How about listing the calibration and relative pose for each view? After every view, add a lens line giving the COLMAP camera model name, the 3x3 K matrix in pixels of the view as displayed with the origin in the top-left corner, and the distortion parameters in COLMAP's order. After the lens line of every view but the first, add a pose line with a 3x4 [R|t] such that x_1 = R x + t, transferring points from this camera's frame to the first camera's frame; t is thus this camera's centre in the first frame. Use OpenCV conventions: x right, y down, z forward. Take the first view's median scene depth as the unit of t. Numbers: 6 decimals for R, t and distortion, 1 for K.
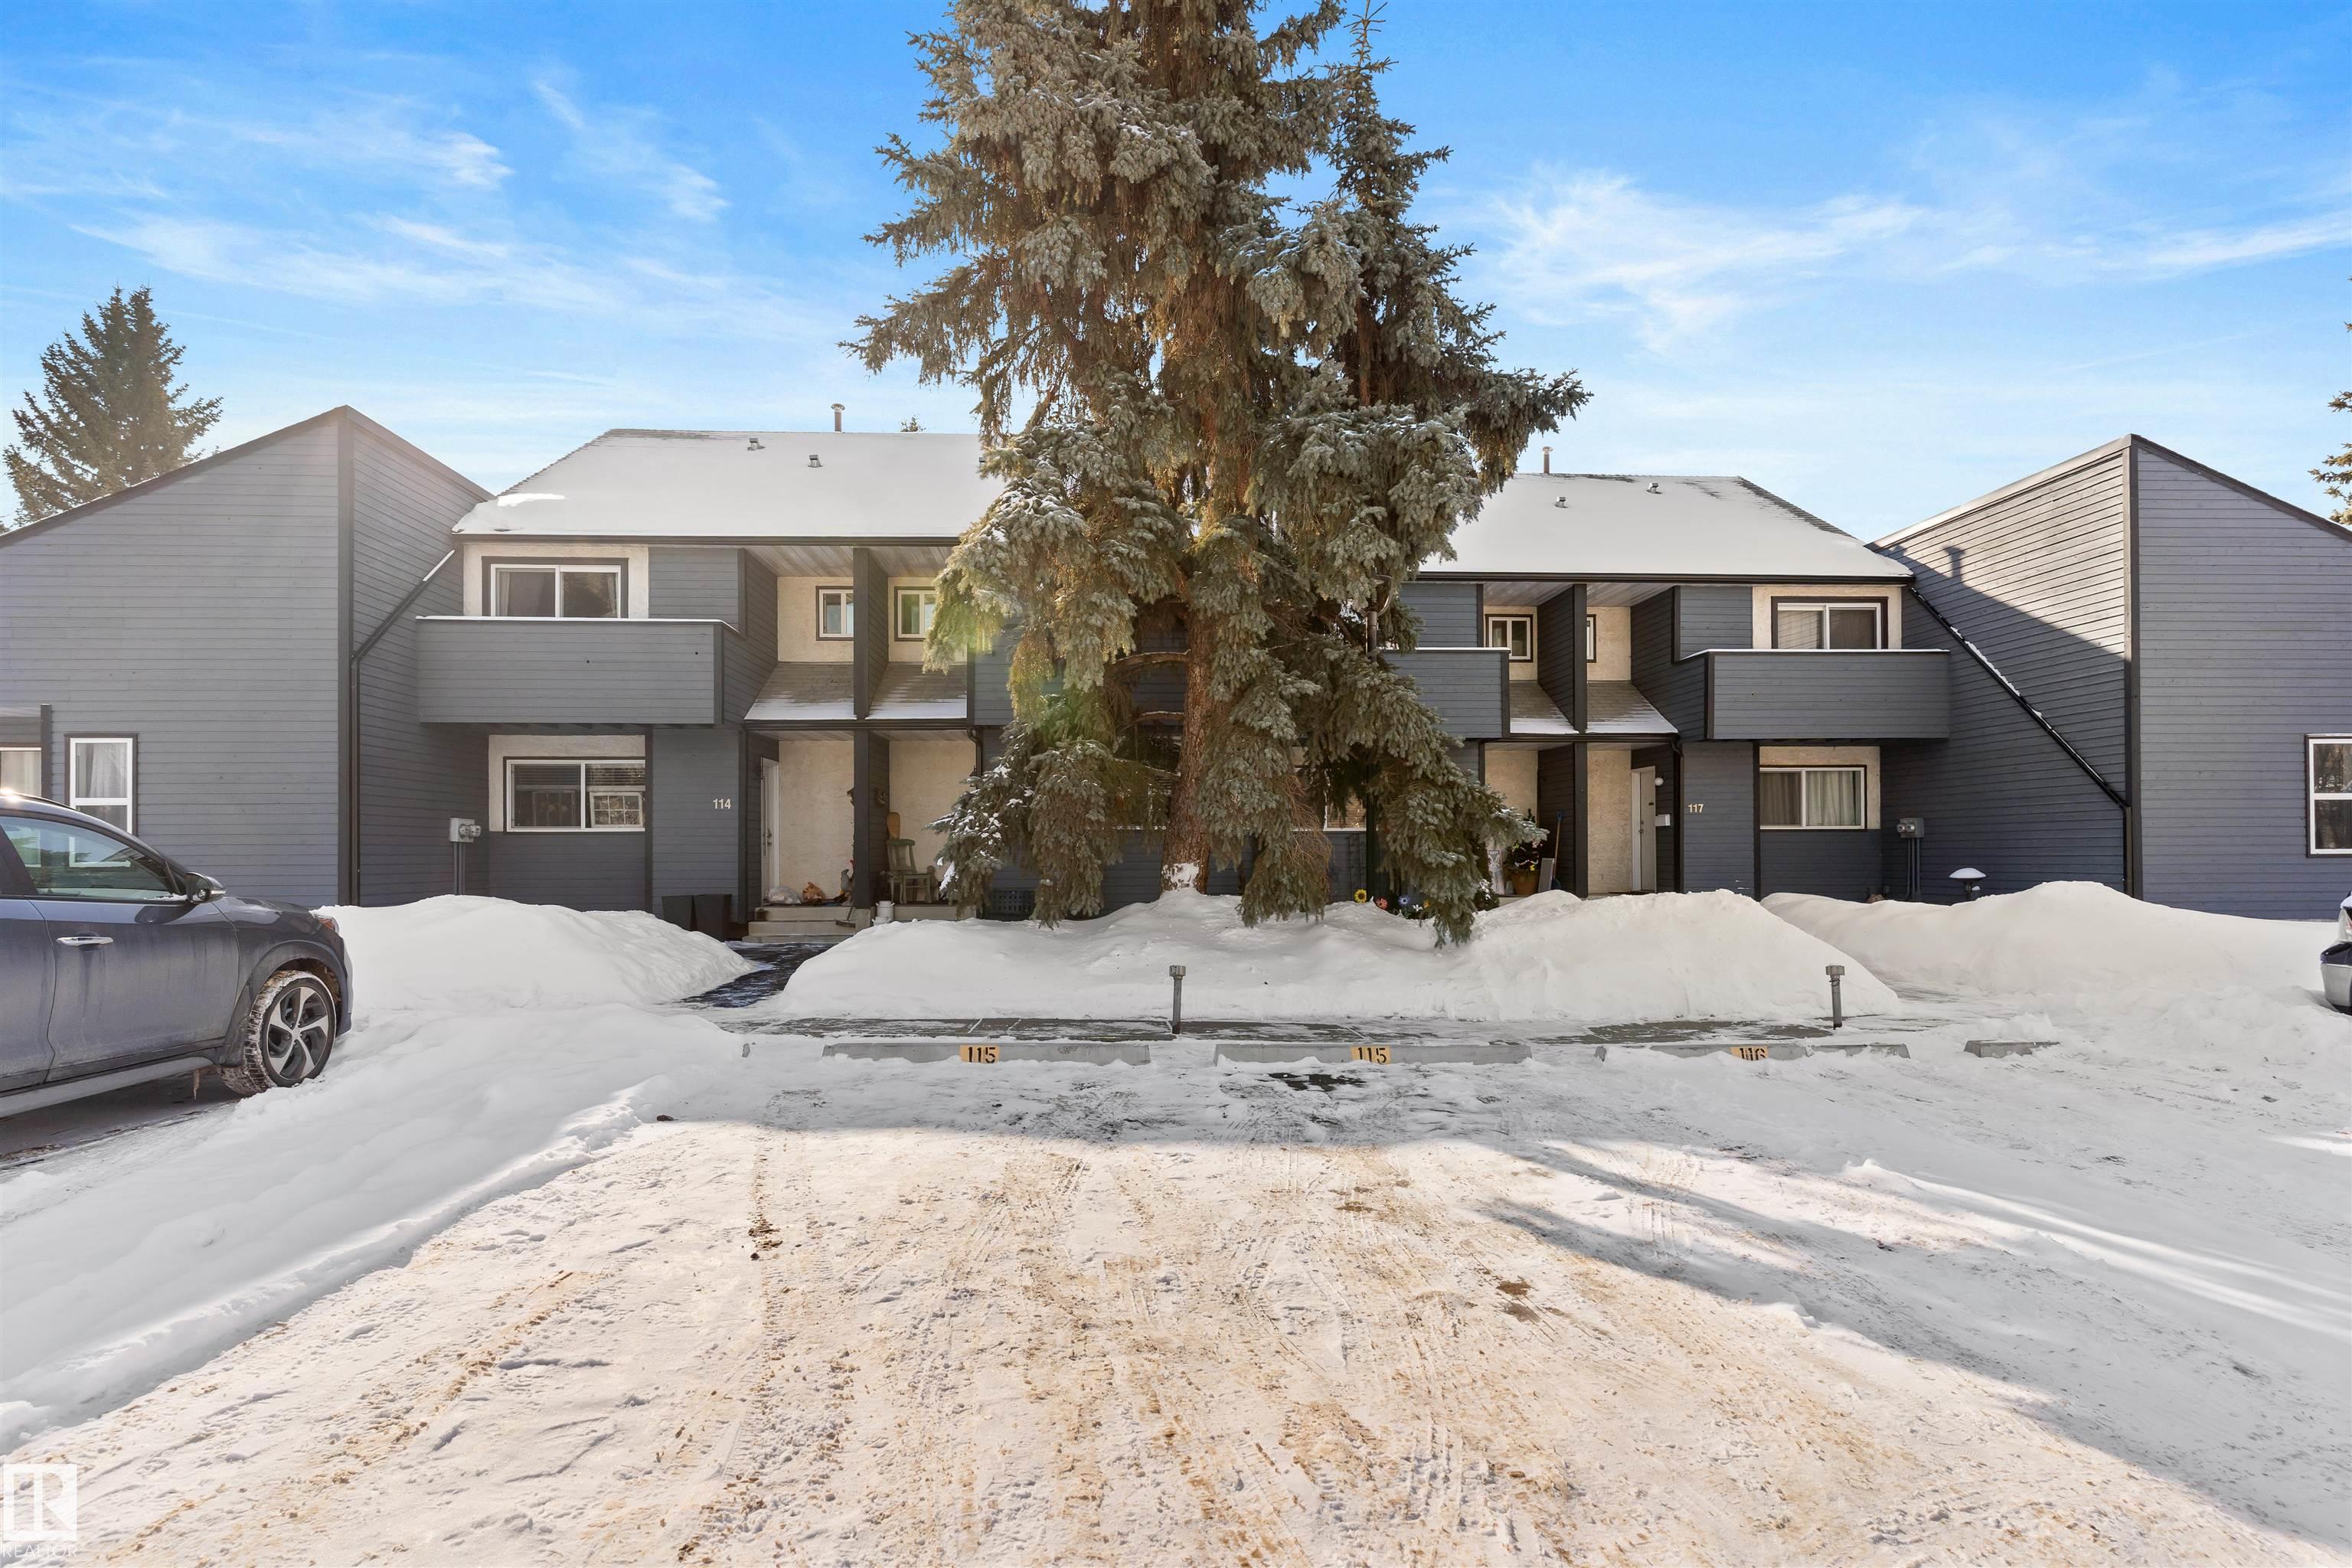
lens RADIAL K [[1137.3, 0, 1178.3], [0, 1137.3, 783.0], [0, 0, 1]] dist [0.001130, -0.000057]
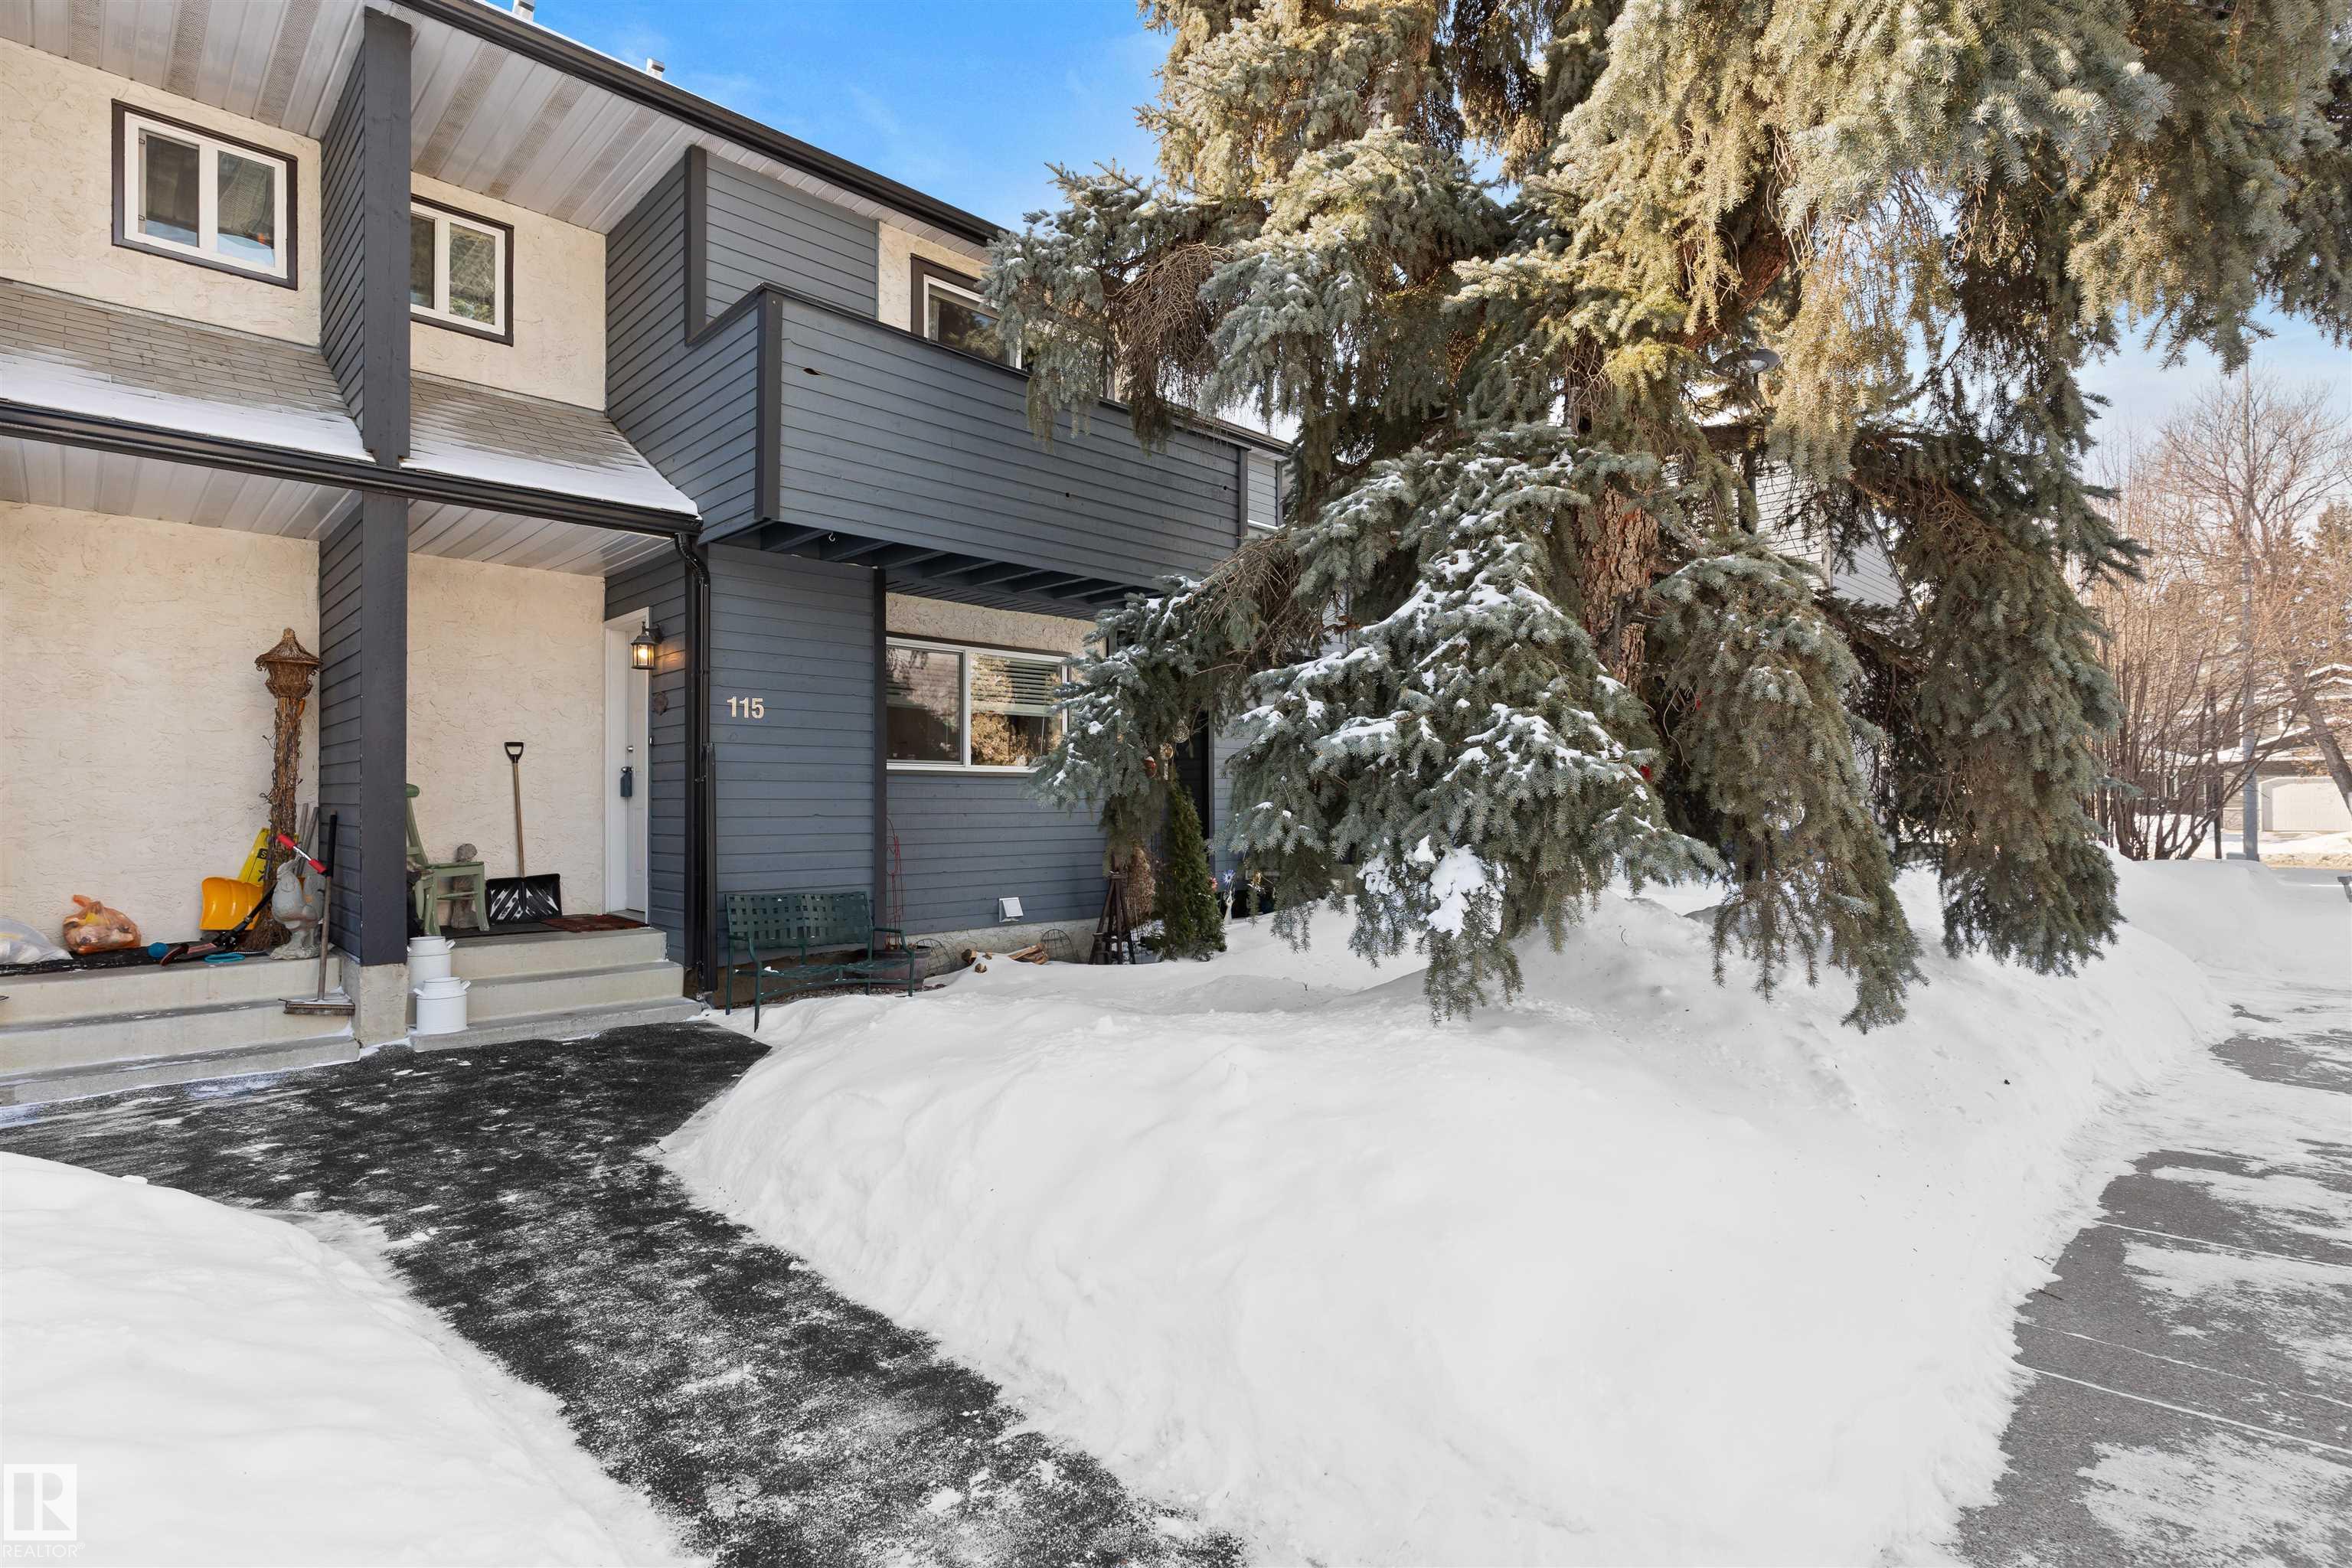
lens RADIAL K [[1137.3, 0, 1183.5], [0, 1137.3, 793.2], [0, 0, 1]] dist [0.001130, -0.000057]
pose [[0.741259, 0.005512, 0.671196, 0.291452], [-0.004033, 0.999985, -0.003758, 0.051027], [-0.671207, 0.000079, 0.741270, 0.577396]]
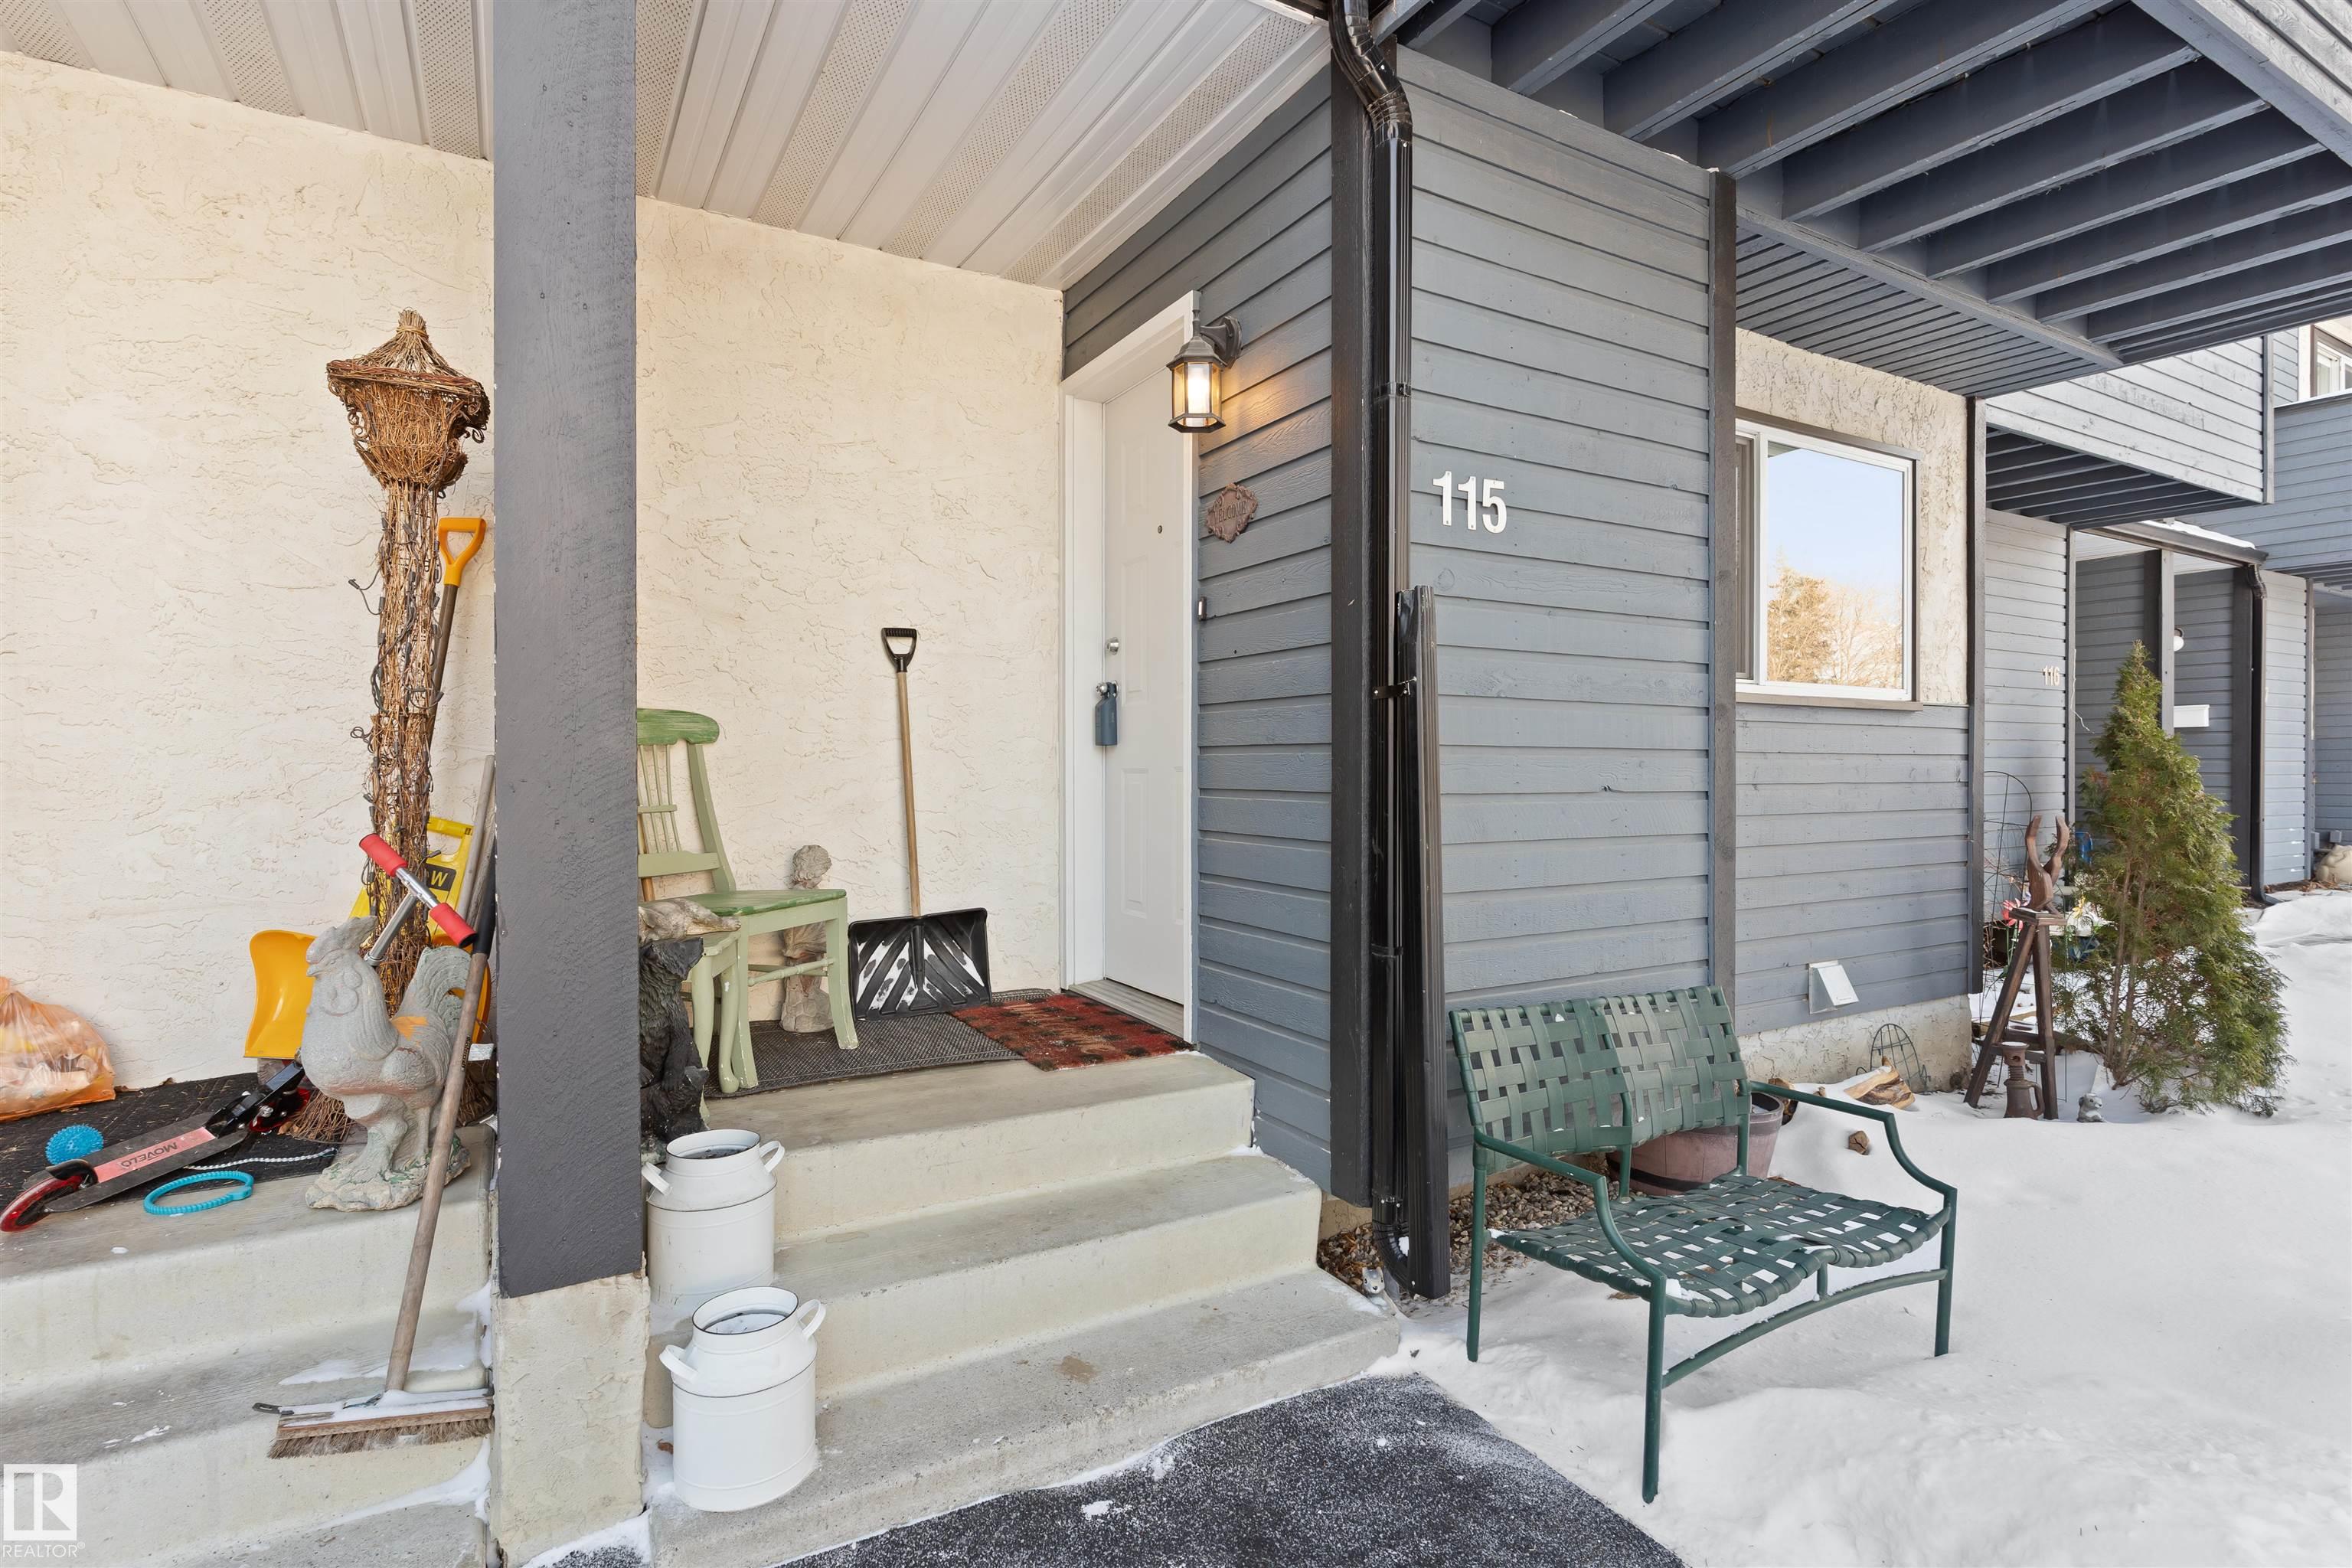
lens RADIAL K [[1137.3, 0, 1170.3], [0, 1137.3, 774.1], [0, 0, 1]] dist [0.001130, -0.000057]
pose [[0.885886, -0.000373, 0.463903, 0.340742], [-0.006336, 0.999897, 0.012905, 0.054195], [-0.463860, -0.014372, 0.885792, 0.861021]]
